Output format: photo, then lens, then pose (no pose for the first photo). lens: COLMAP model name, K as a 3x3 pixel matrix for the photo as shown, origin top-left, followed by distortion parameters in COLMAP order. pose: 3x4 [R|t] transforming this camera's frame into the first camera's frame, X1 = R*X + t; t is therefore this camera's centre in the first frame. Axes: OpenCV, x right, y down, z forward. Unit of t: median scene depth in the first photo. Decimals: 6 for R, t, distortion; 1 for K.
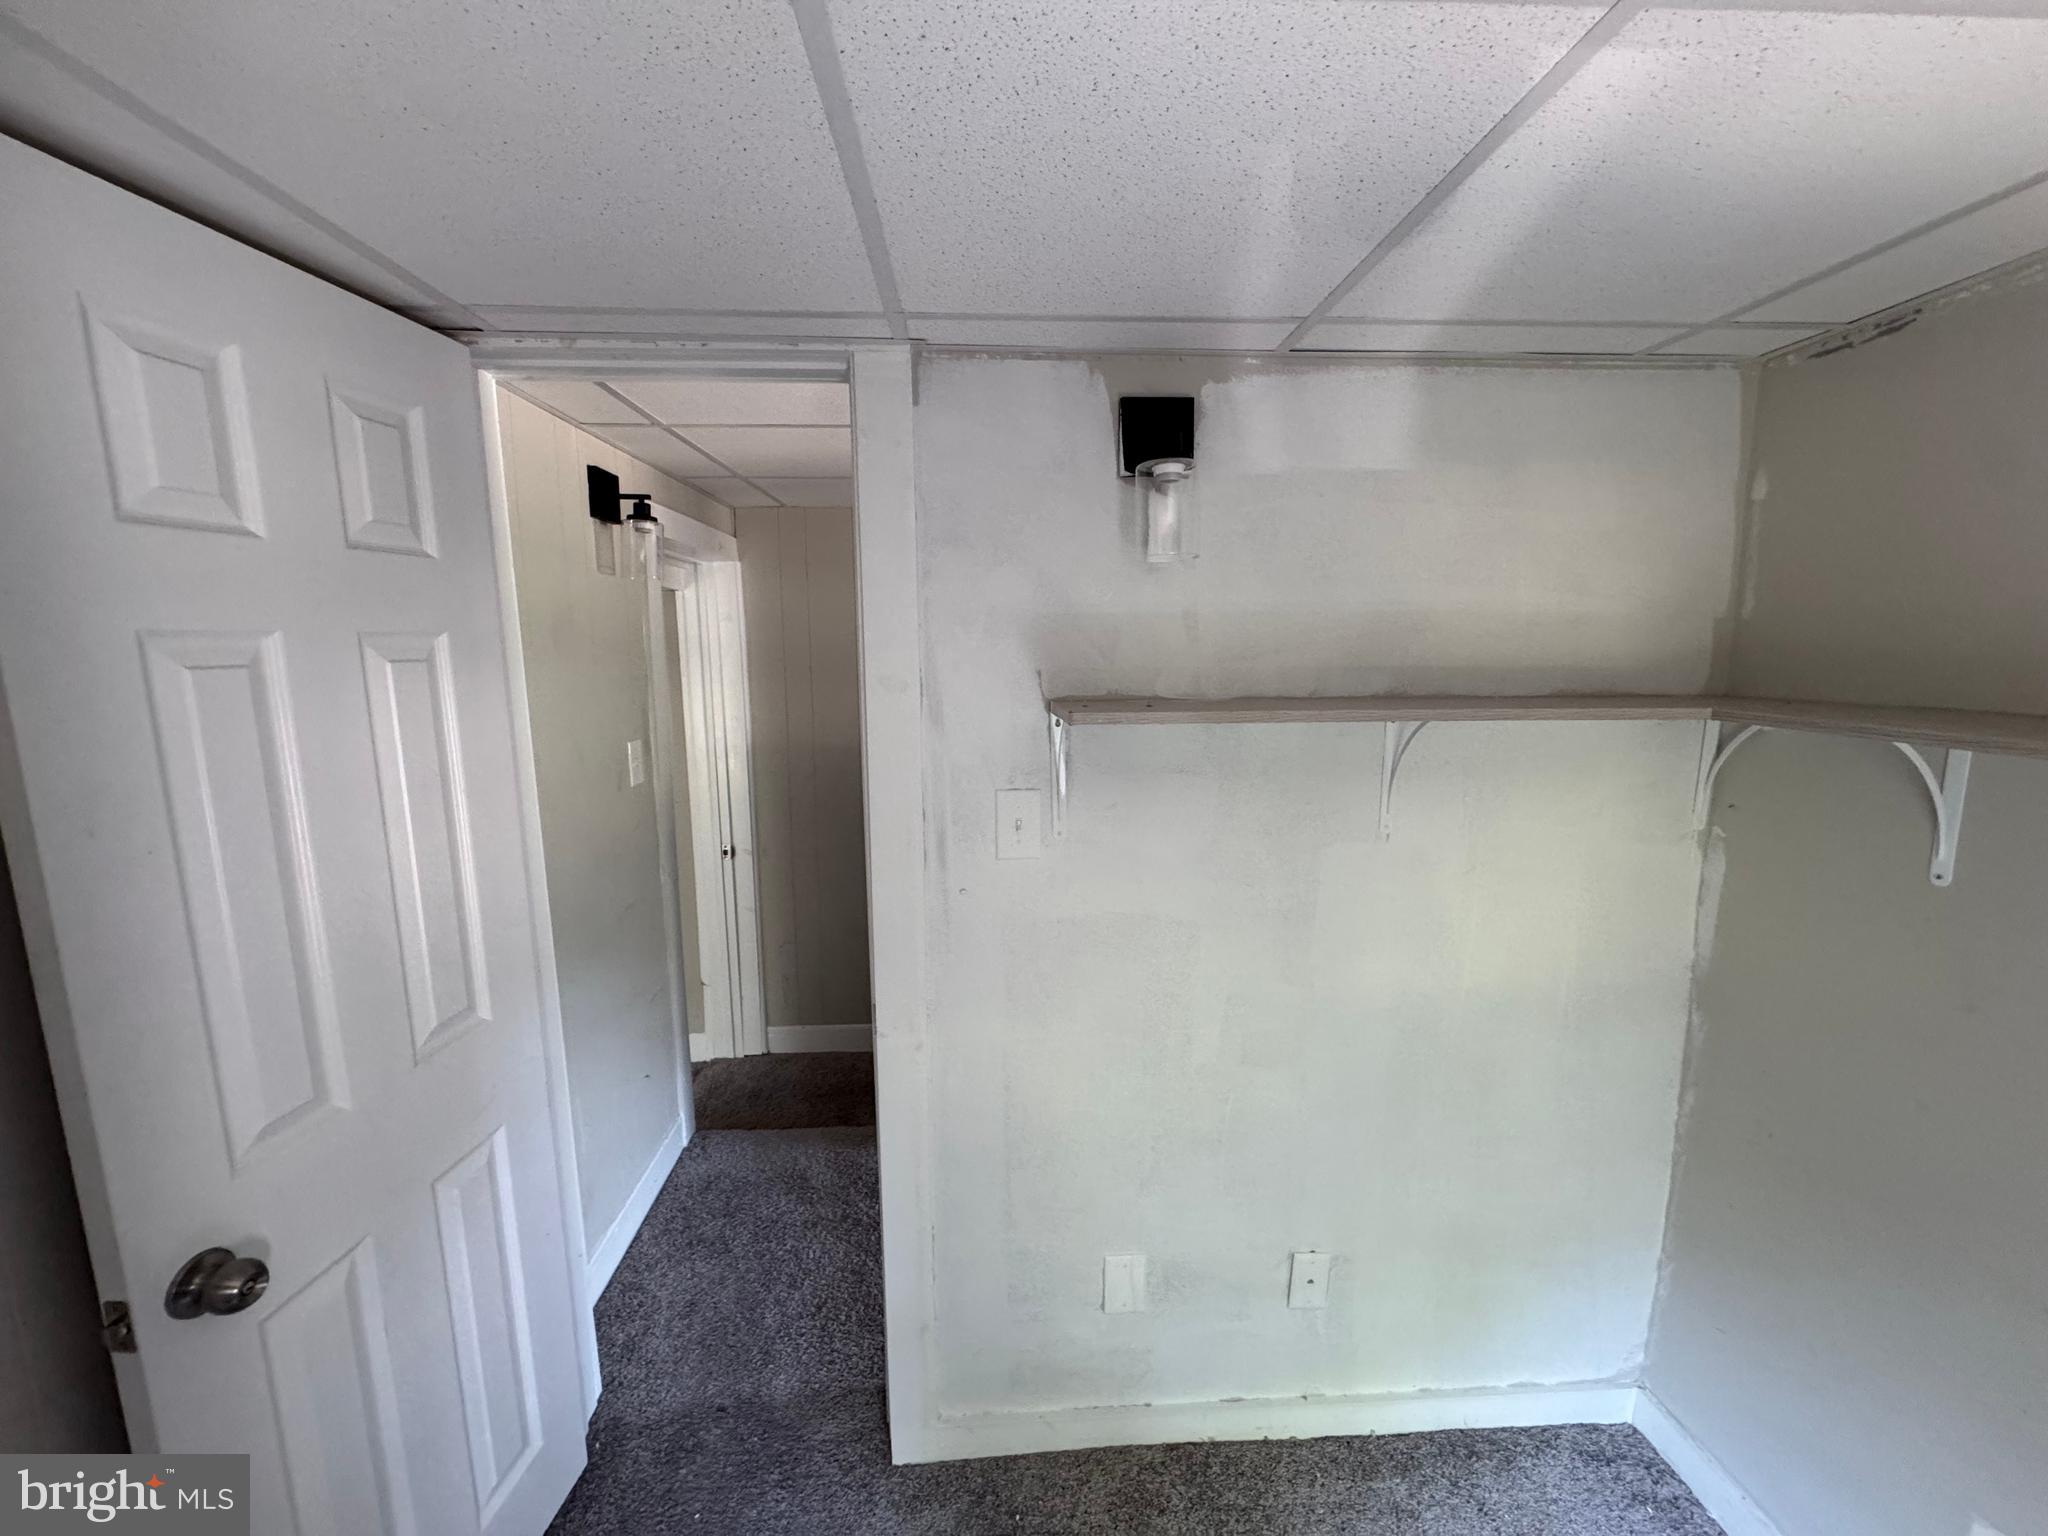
lens RADIAL K [[818.3, 0, 1028.8], [0, 818.3, 762.0], [0, 0, 1]] dist [-0.003059, 0.000927]
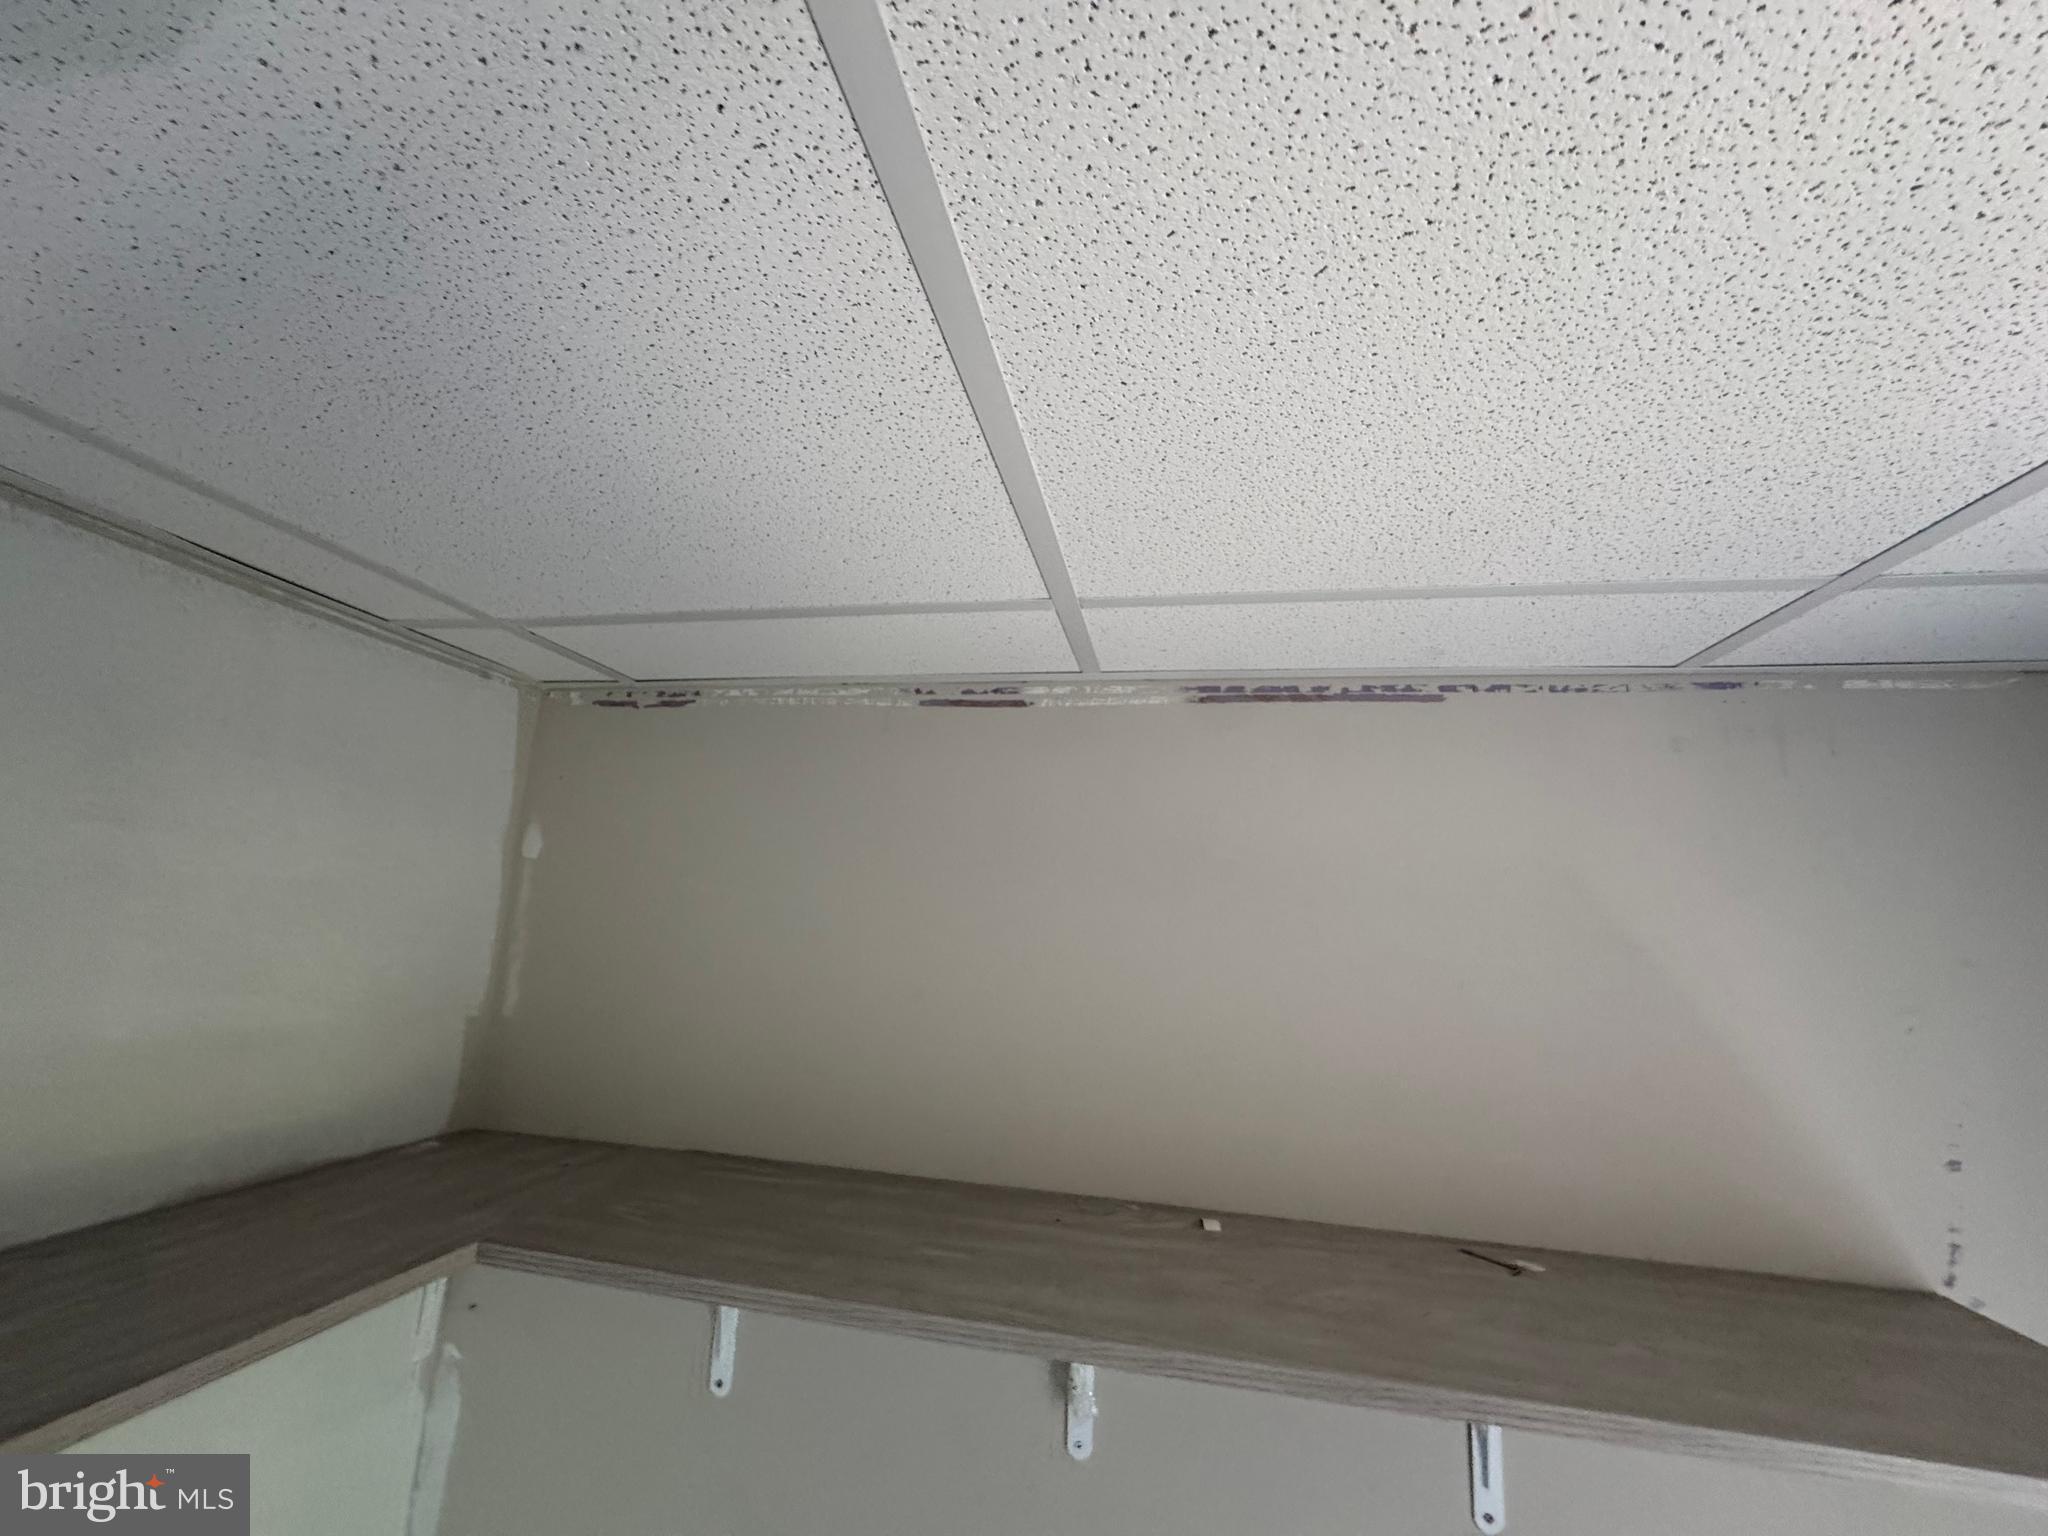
lens RADIAL K [[818.3, 0, 1016.2], [0, 818.3, 773.4], [0, 0, 1]] dist [-0.003059, 0.000927]
pose [[0.244184, 0.196770, 0.949556, 0.267966], [0.089585, 0.970432, -0.224134, -0.190395], [-0.965582, 0.139796, 0.219336, 0.391172]]
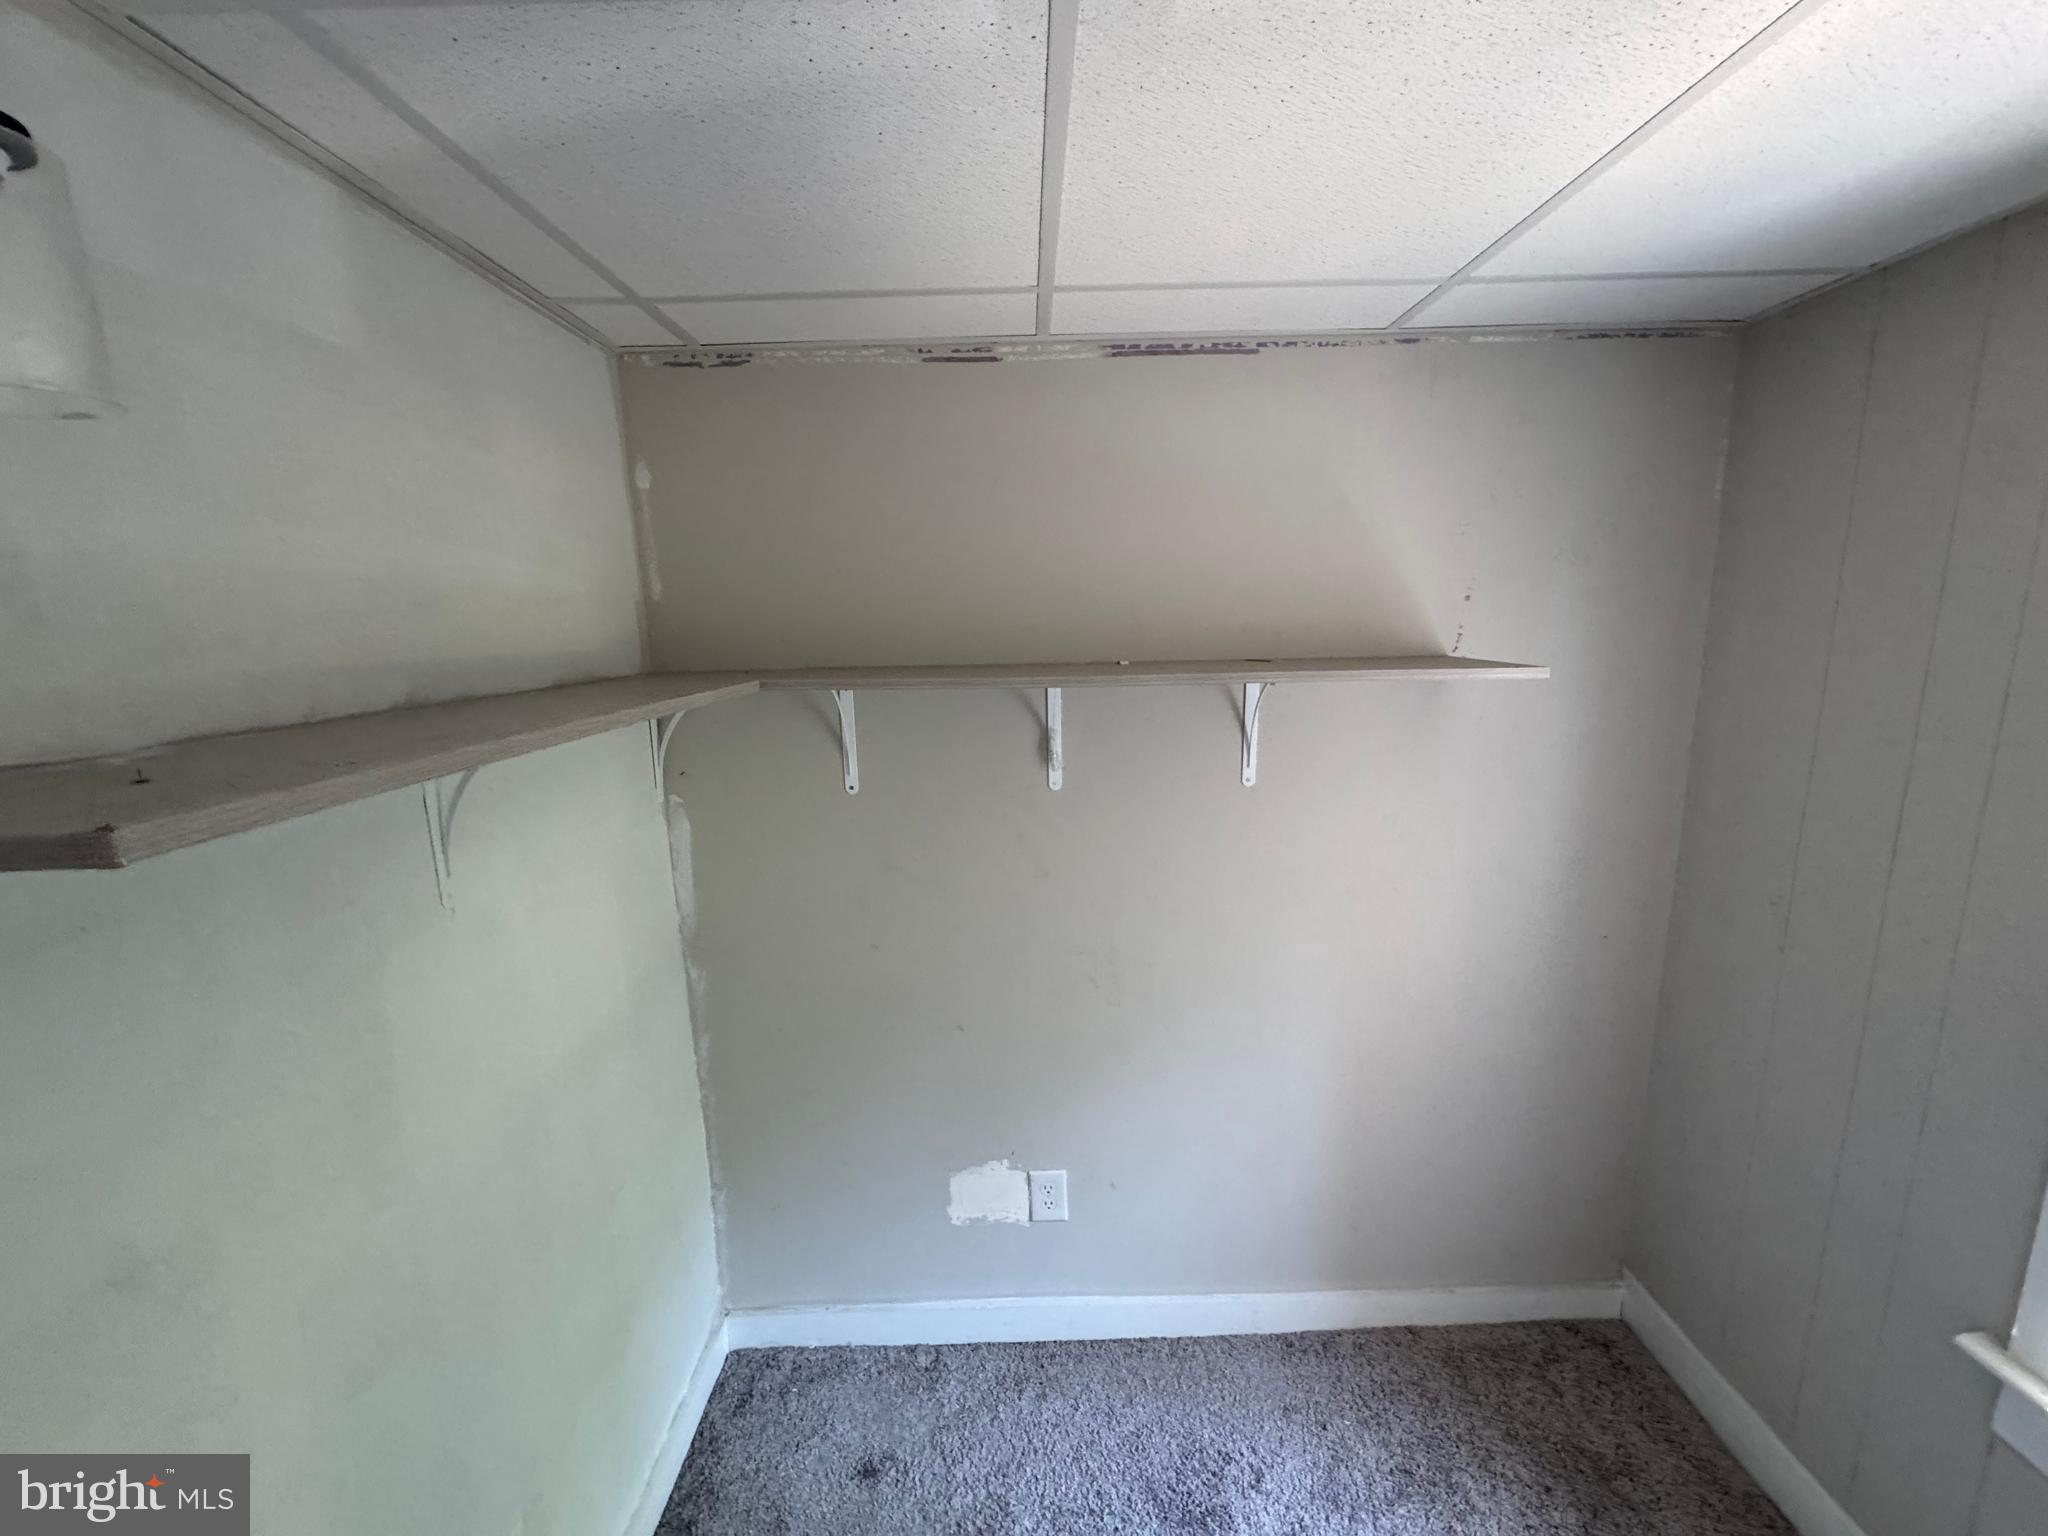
lens RADIAL K [[818.3, 0, 1017.4], [0, 818.3, 766.4], [0, 0, 1]] dist [-0.003059, 0.000927]
pose [[0.051903, -0.175158, 0.983171, -0.199397], [0.164650, 0.972526, 0.164570, -0.065299], [-0.984985, 0.153338, 0.079317, 0.504702]]
